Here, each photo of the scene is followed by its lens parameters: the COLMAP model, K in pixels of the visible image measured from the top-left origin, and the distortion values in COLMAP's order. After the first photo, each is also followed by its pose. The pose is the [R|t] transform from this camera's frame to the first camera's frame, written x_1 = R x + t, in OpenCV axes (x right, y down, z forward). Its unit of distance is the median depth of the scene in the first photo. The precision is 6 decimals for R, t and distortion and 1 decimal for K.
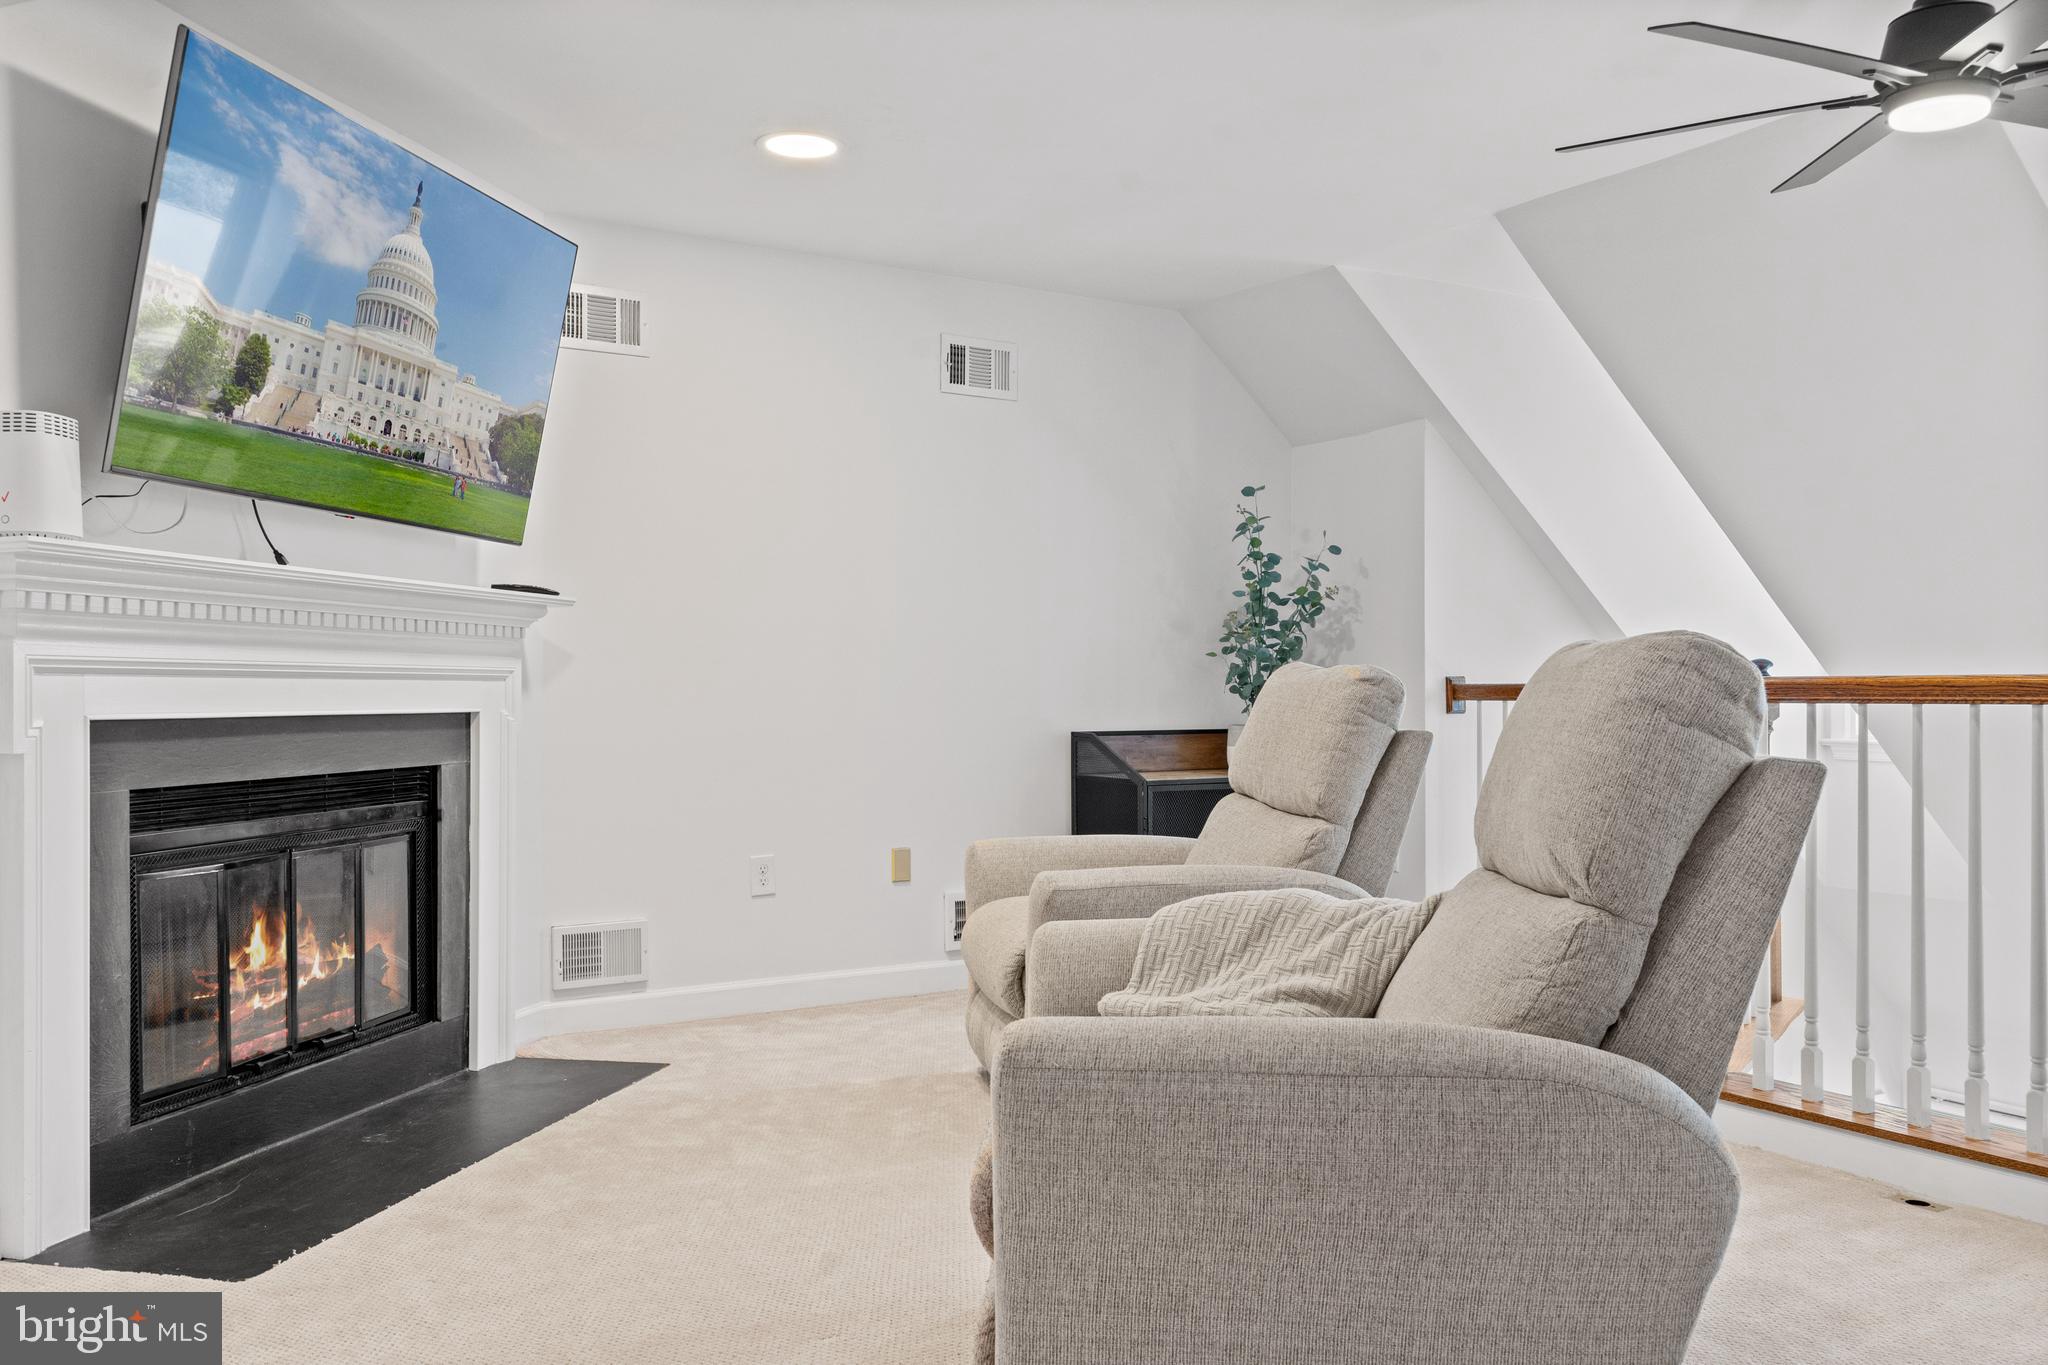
lens RADIAL K [[1632.3, 0, 1024.0], [0, 1632.3, 682.5], [0, 0, 1]] dist [-0.007318, 0.009759]
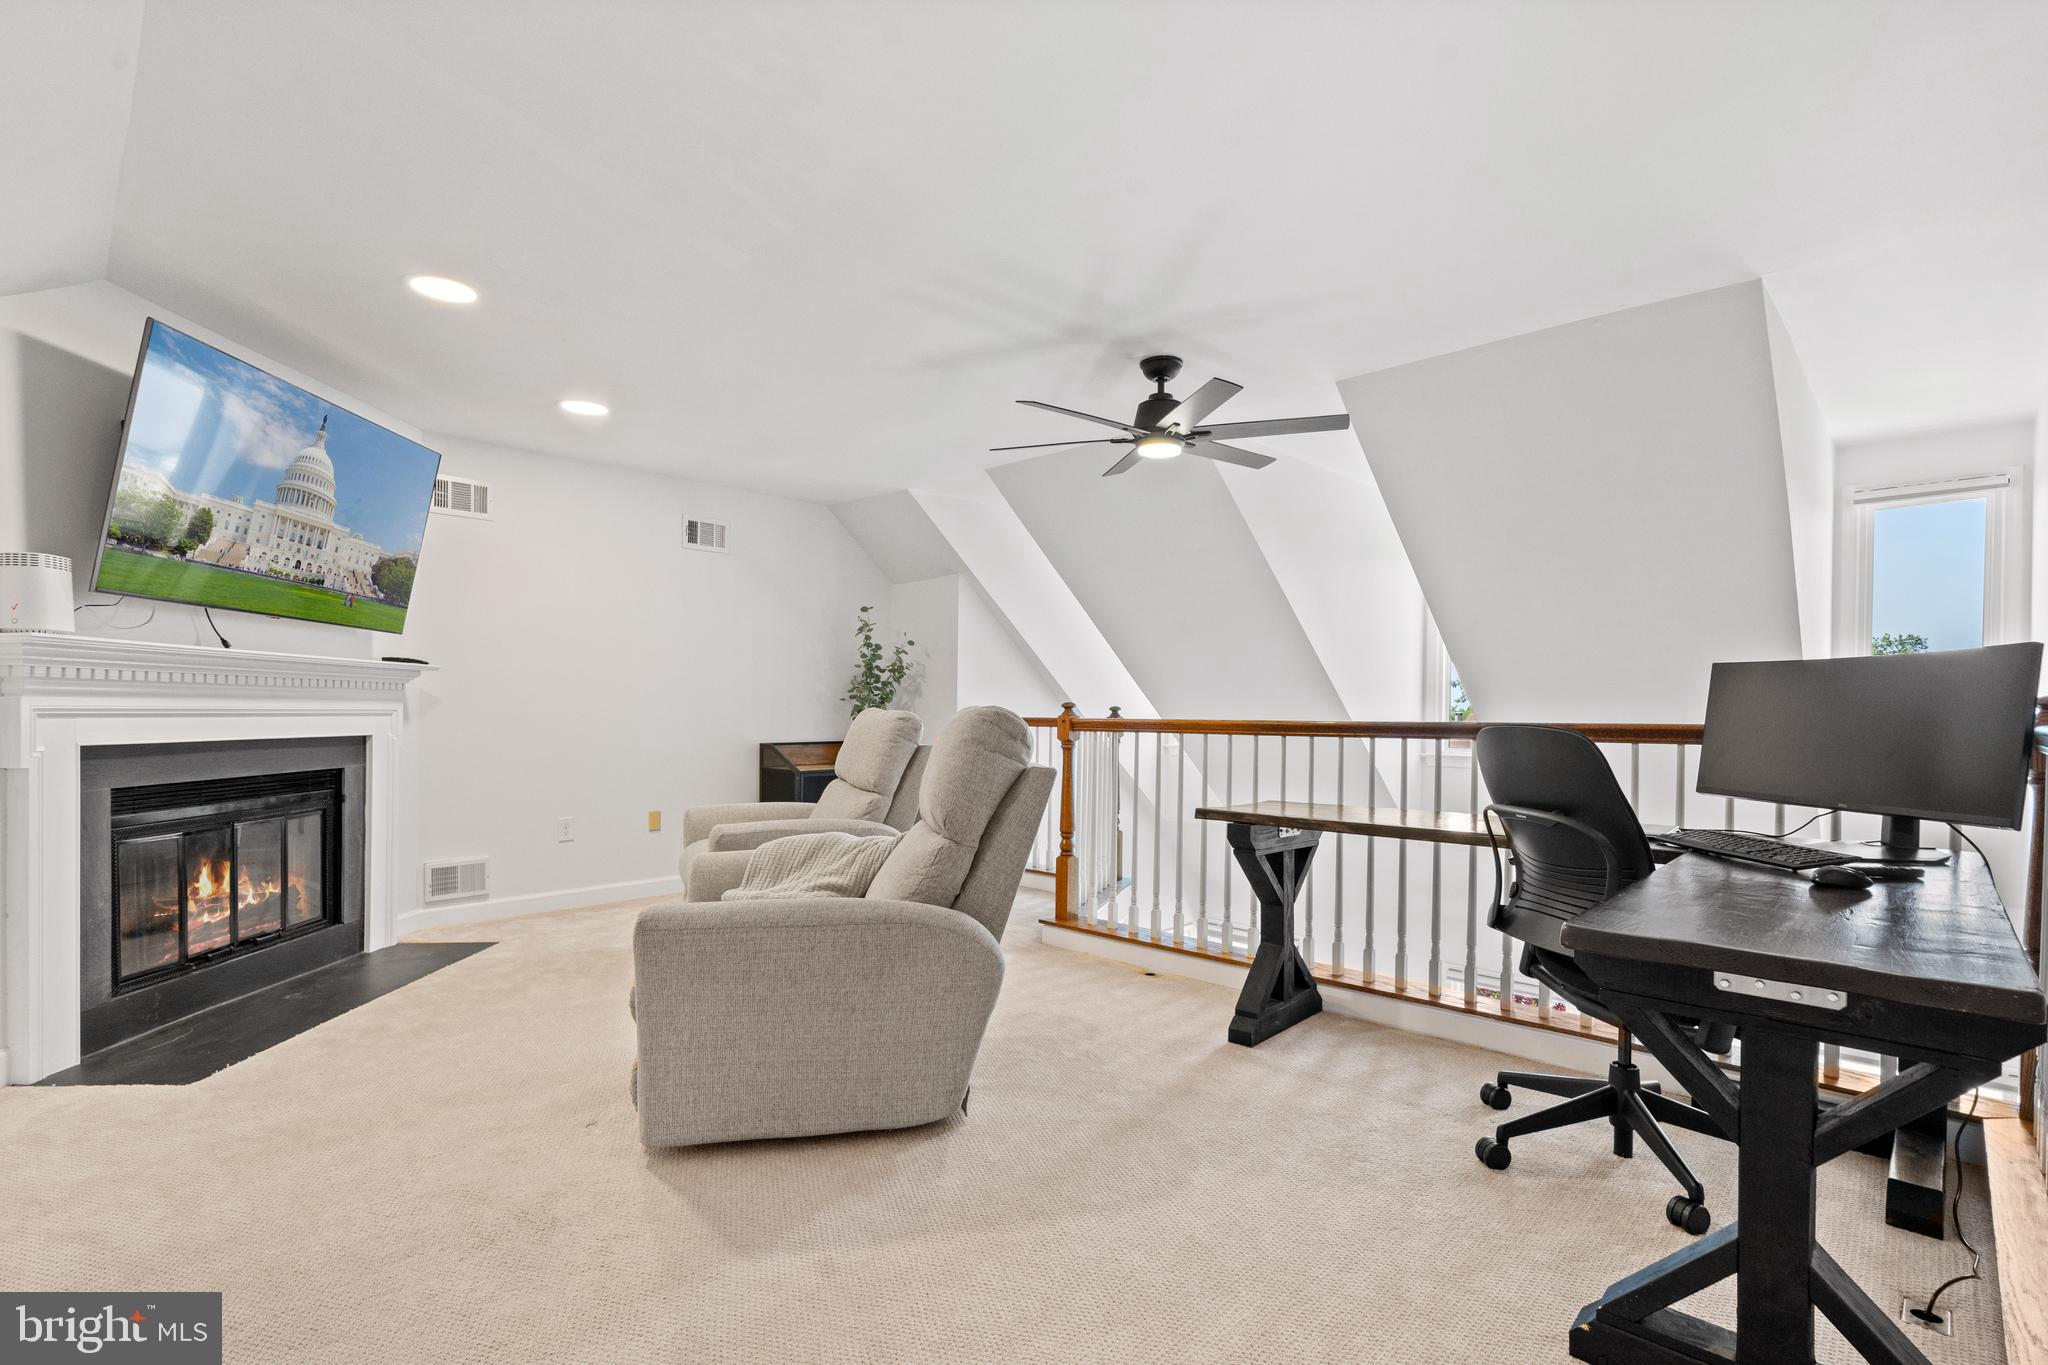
lens RADIAL K [[951.3, 0, 1022.7], [0, 951.3, 714.4], [0, 0, 1]] dist [-0.001804, -0.001500]
pose [[0.968640, 0.003668, 0.248442, 0.077493], [-0.005982, 0.999945, 0.008561, -0.018286], [-0.248397, -0.009779, 0.968609, -0.110556]]
